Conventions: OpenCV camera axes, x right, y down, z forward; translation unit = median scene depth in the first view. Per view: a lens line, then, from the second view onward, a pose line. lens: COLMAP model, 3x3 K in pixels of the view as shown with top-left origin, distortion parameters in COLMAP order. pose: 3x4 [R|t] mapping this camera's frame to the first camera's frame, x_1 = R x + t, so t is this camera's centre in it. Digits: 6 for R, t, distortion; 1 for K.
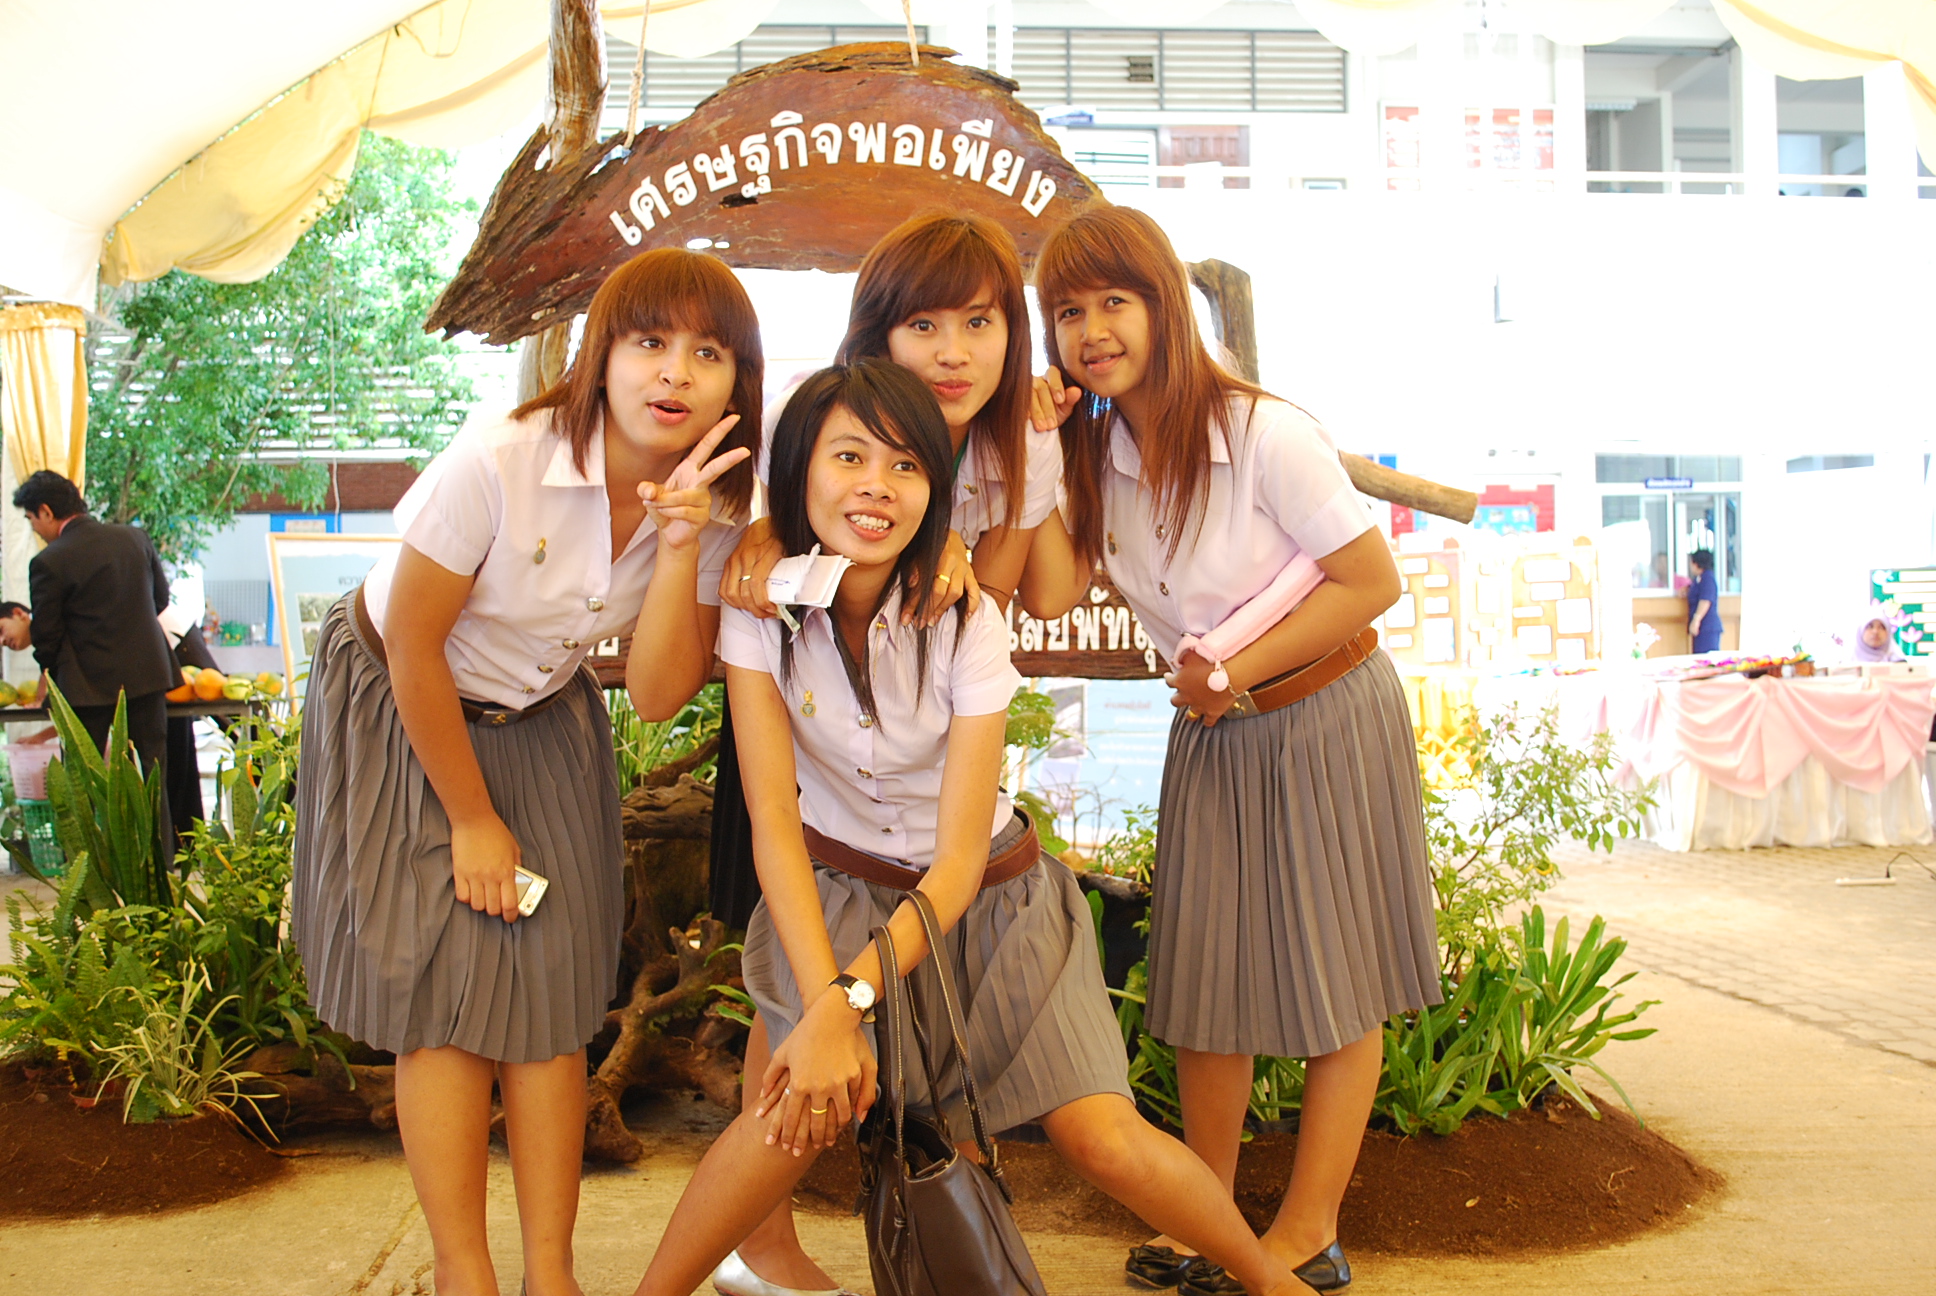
lens RADIAL K [[1917.5, 0, 982.5], [0, 1917.5, 647.7], [0, 0, 1]] dist [-0.052035, 0.000000]
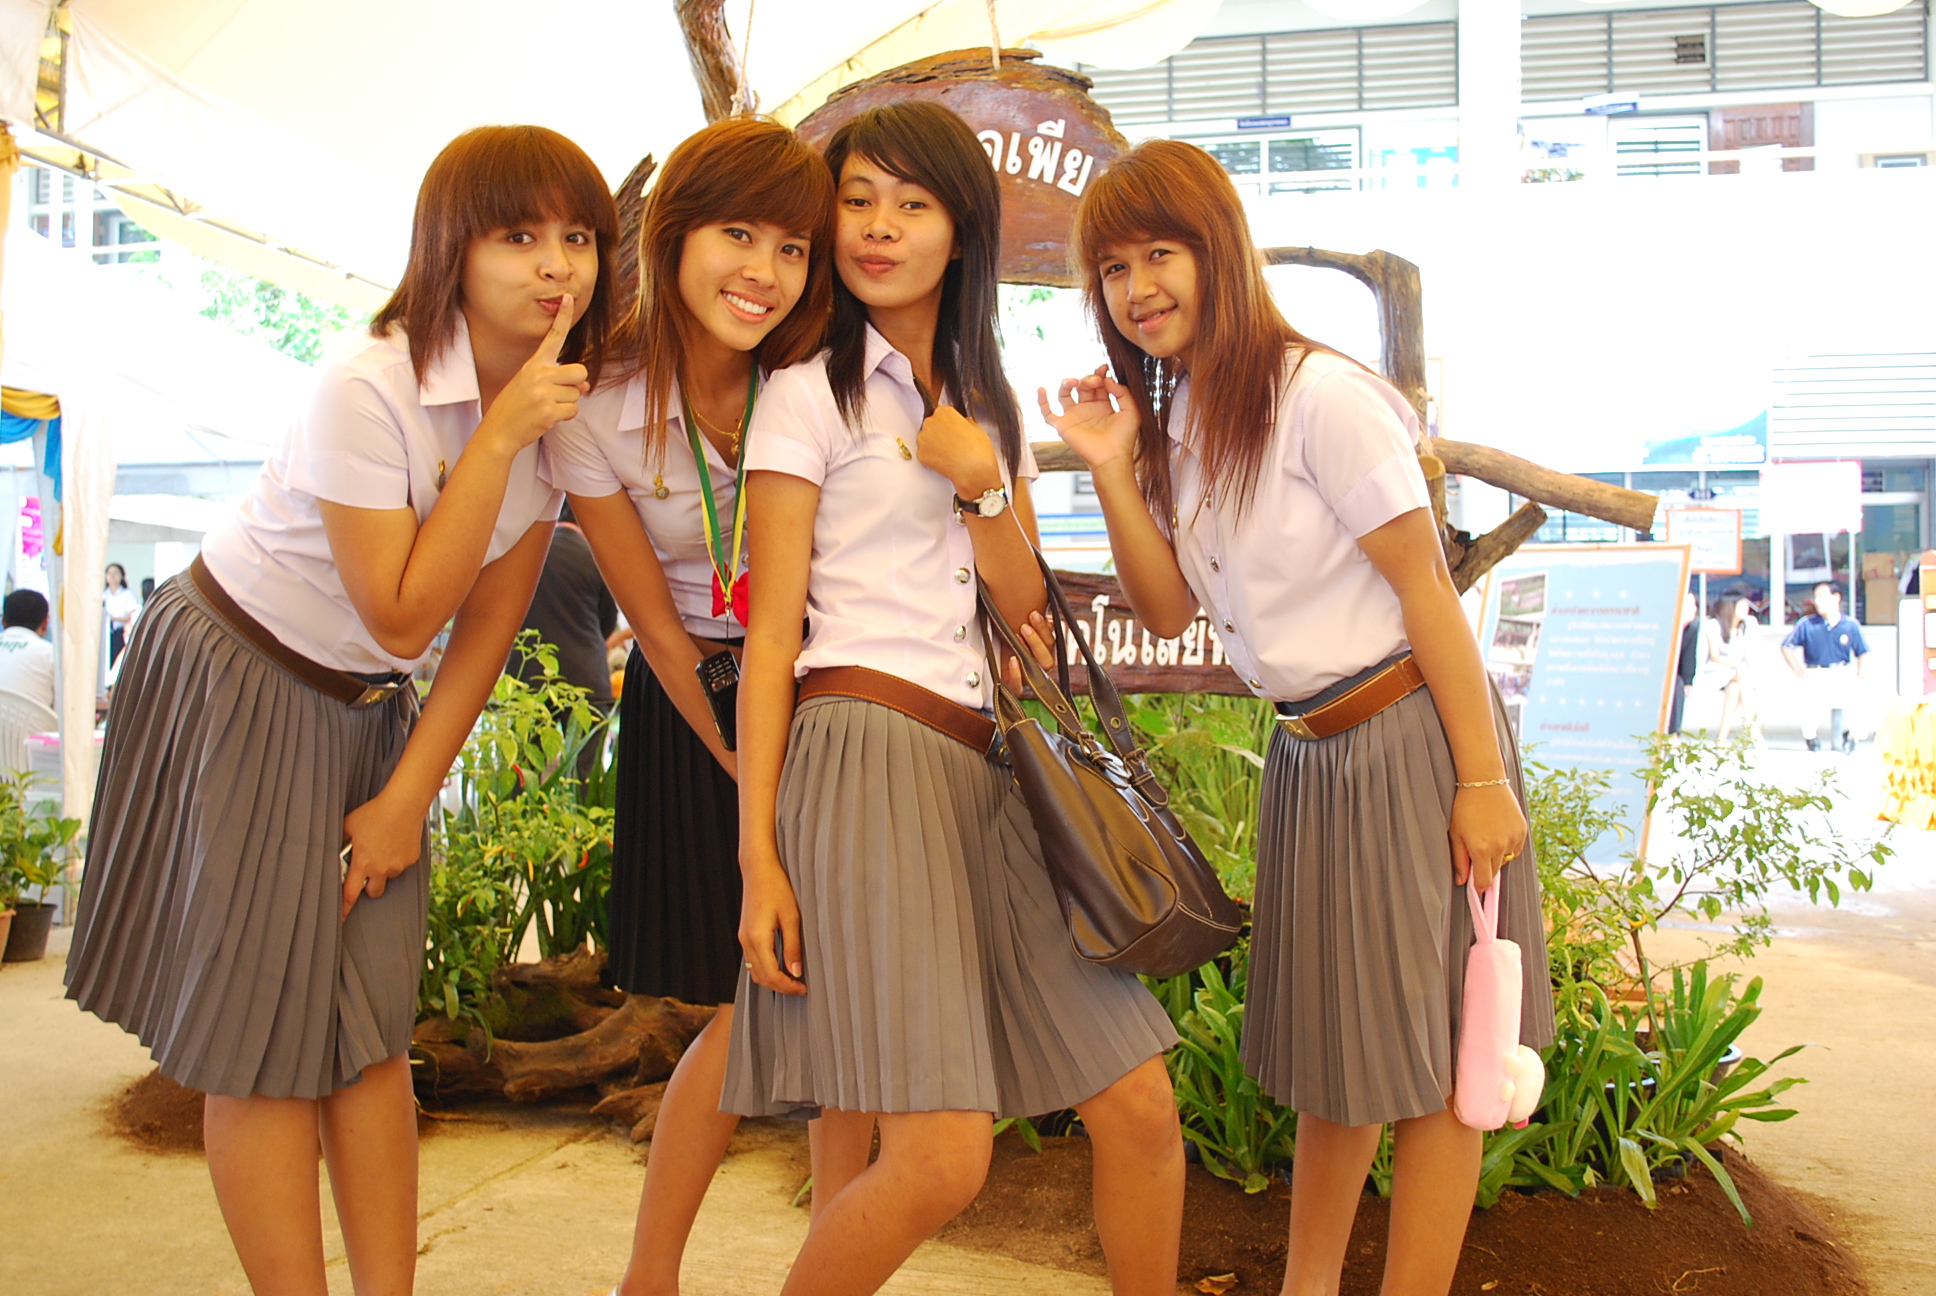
lens RADIAL K [[1917.5, 0, 976.3], [0, 1917.5, 644.2], [0, 0, 1]] dist [-0.052035, 0.000000]
pose [[0.950560, 0.013440, -0.310250, 0.227454], [-0.015900, 0.999859, -0.005402, -0.001989], [0.310134, 0.010068, 0.950640, 0.051816]]
